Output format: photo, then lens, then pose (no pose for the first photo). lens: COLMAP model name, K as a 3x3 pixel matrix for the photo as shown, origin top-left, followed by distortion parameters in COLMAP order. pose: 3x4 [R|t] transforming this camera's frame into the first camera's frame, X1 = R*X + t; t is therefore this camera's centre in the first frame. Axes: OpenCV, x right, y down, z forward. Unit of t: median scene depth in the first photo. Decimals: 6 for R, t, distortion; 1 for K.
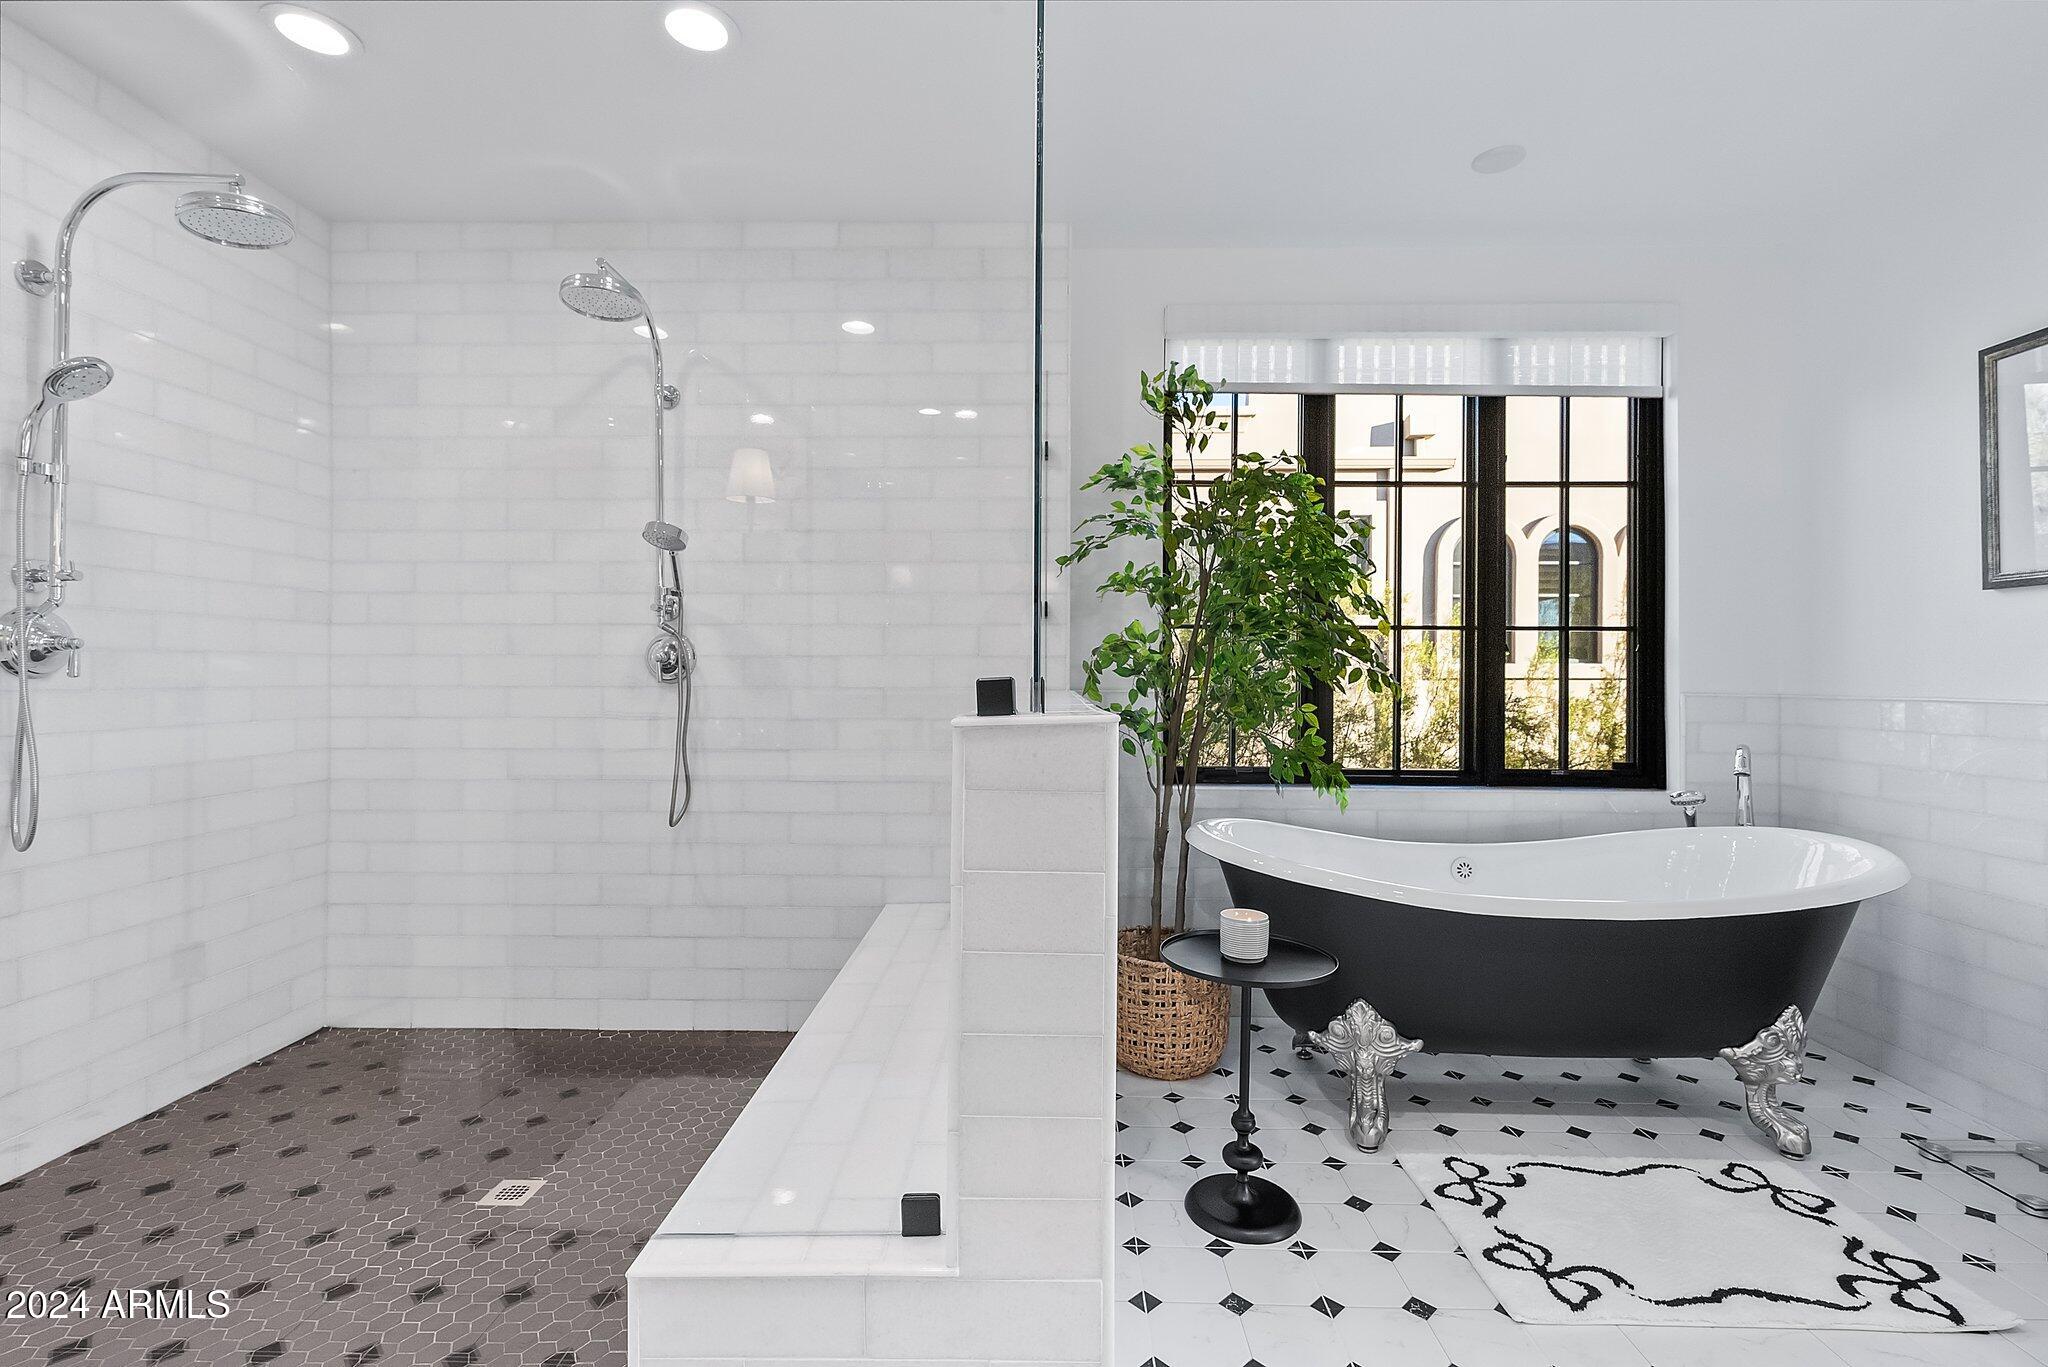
lens RADIAL K [[938.3, 0, 1031.3], [0, 938.3, 669.9], [0, 0, 1]] dist [0.000110, 0.000395]
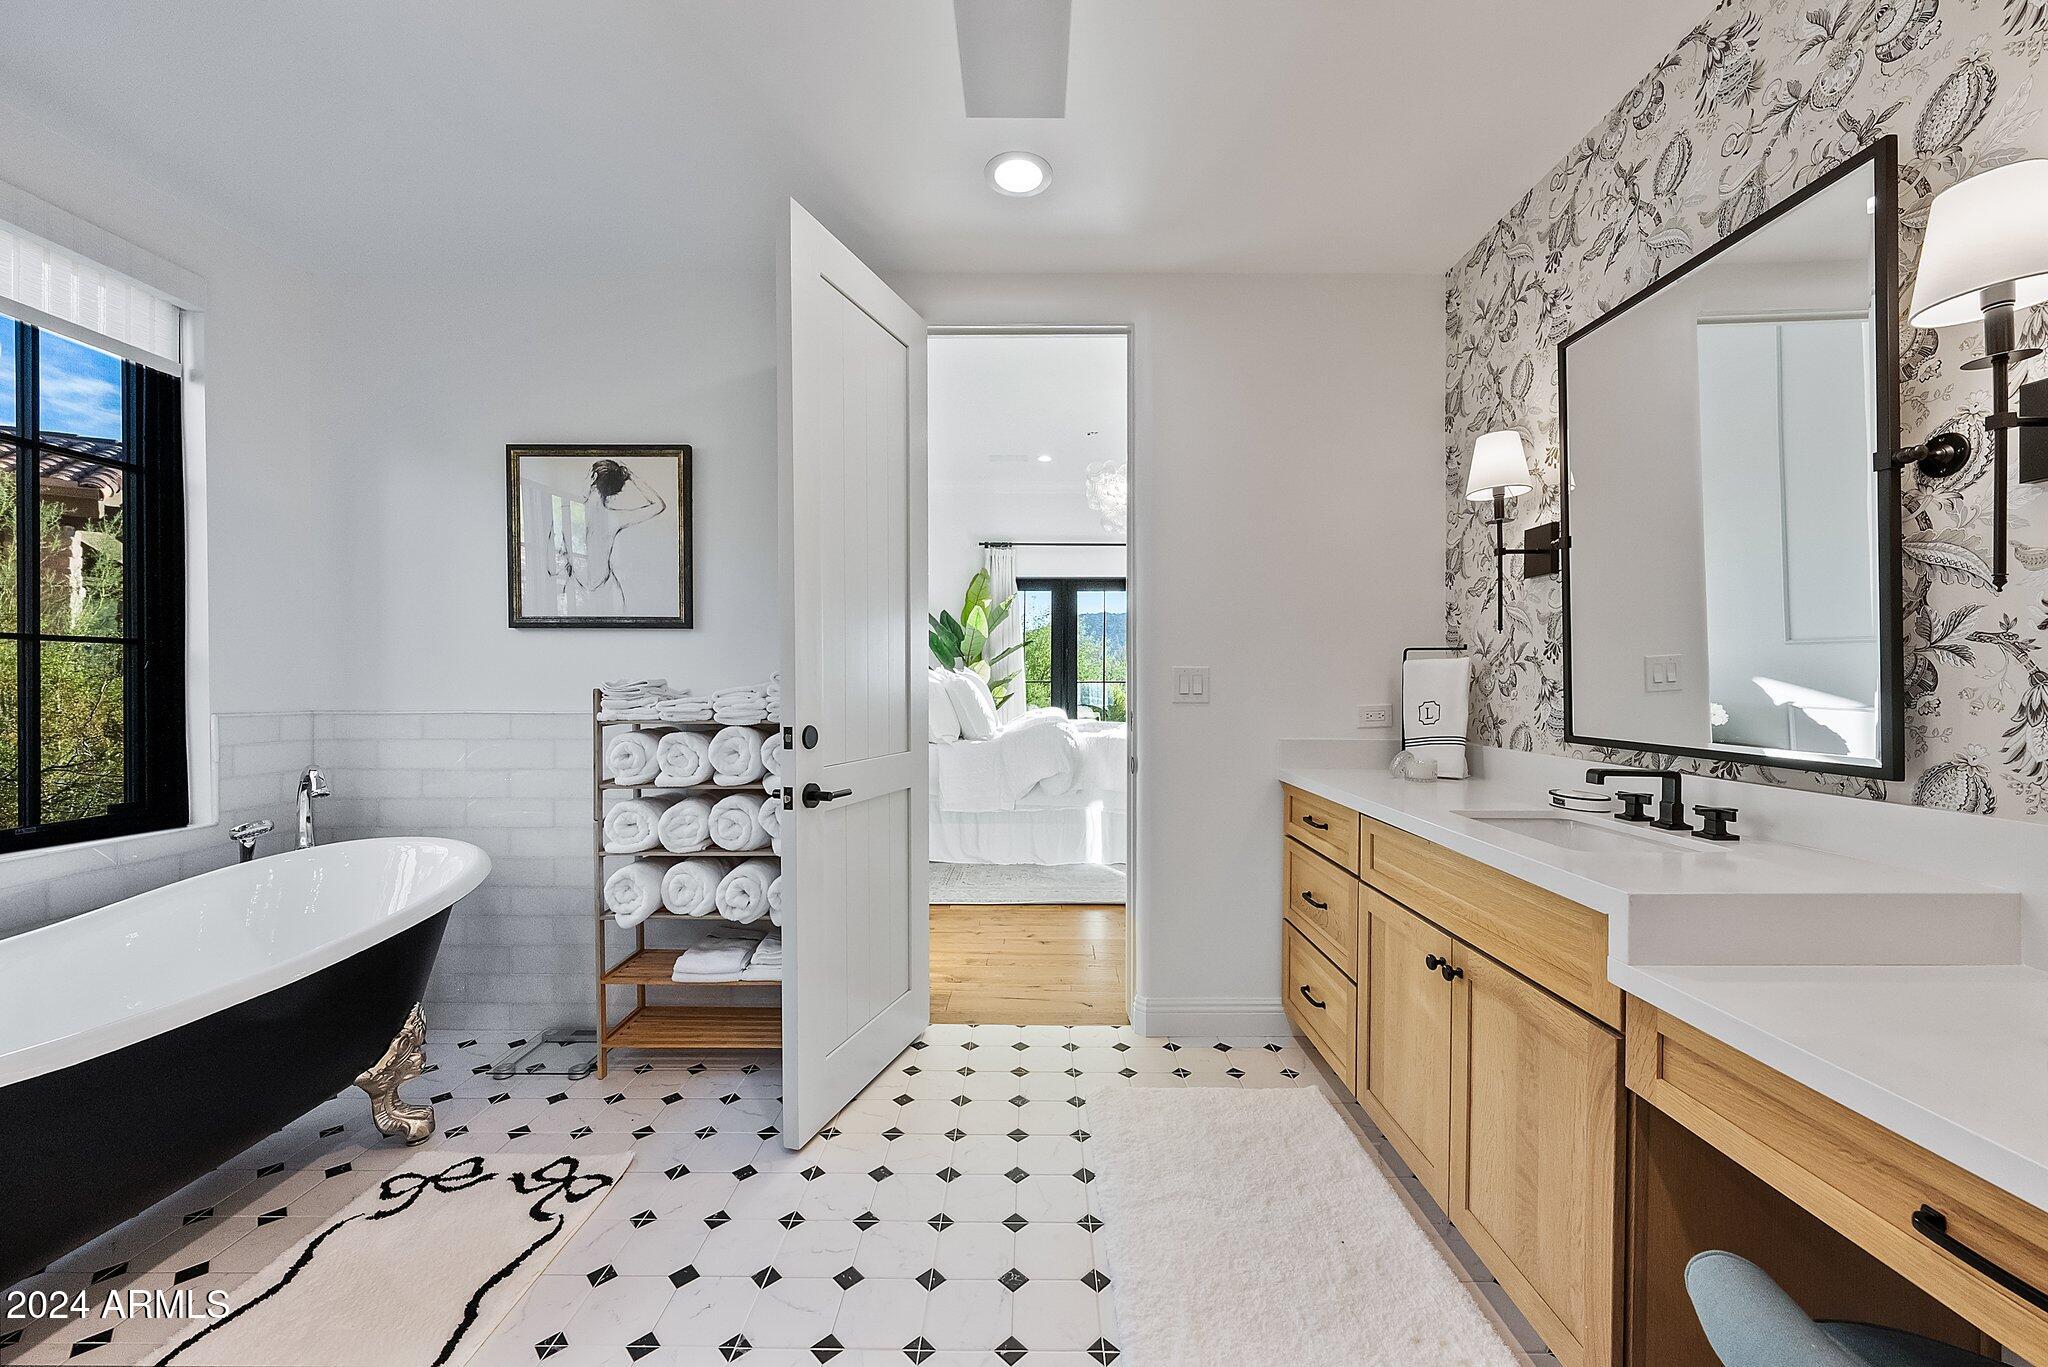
lens RADIAL K [[779.2, 0, 1025.4], [0, 779.2, 683.8], [0, 0, 1]] dist [-0.000680, 0.000083]
pose [[-0.010333, -0.009762, 0.999899, -0.089087], [-0.005574, 0.999937, 0.009704, -0.022501], [-0.999931, -0.005473, -0.010387, 0.309439]]
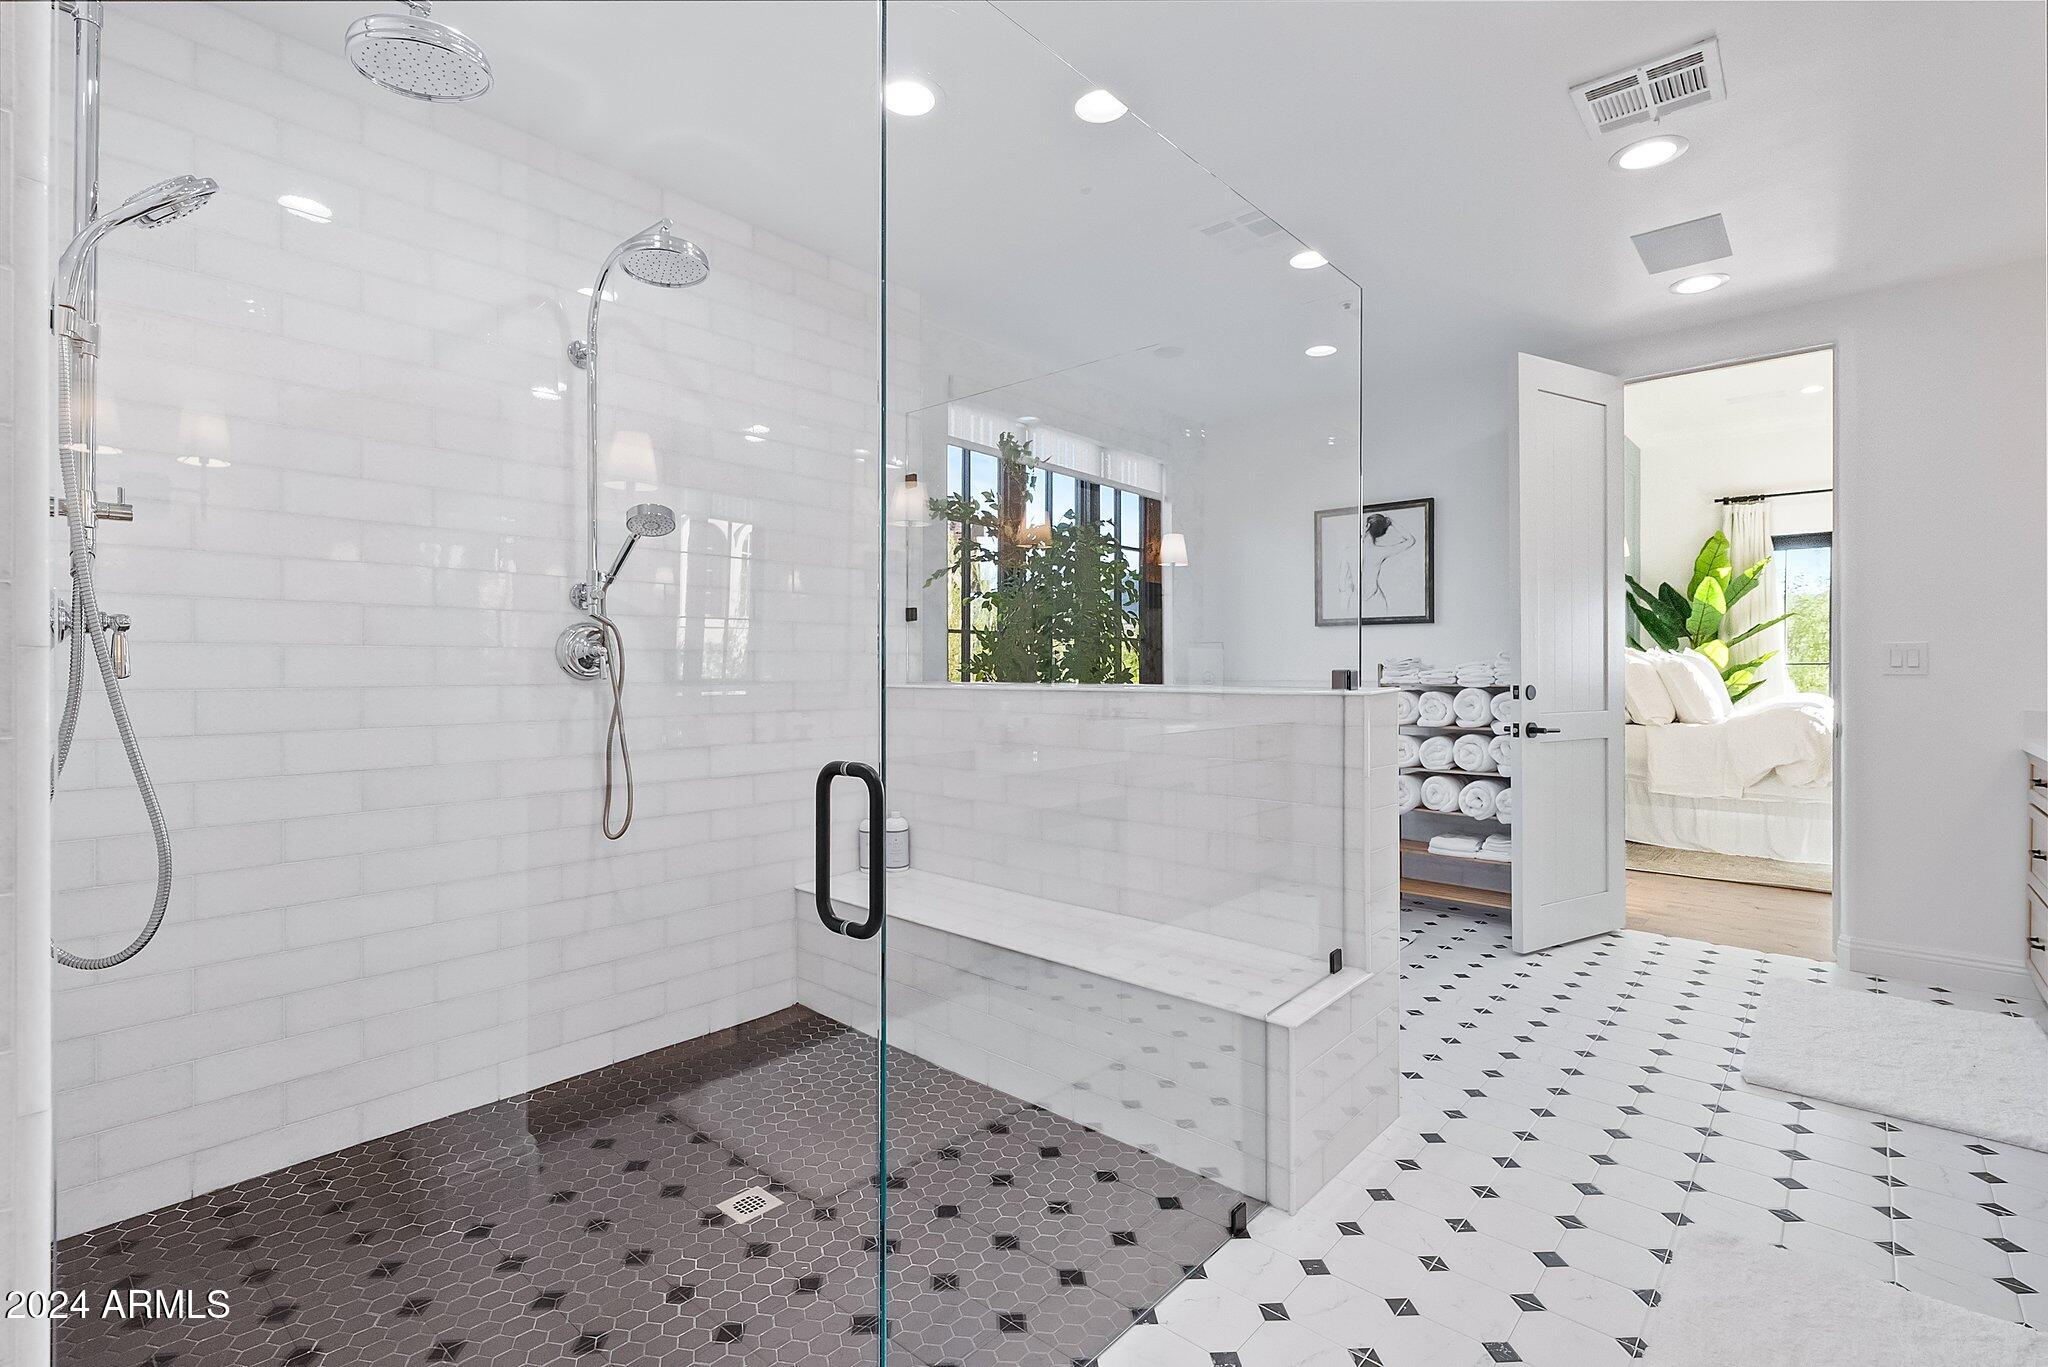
lens RADIAL K [[938.3, 0, 1031.3], [0, 938.3, 669.9], [0, 0, 1]] dist [0.000110, 0.000395]
pose [[0.645556, -0.005210, 0.763695, -1.050438], [-0.000517, 0.999974, 0.007258, -0.003312], [-0.763713, -0.005080, 0.645536, 0.146365]]
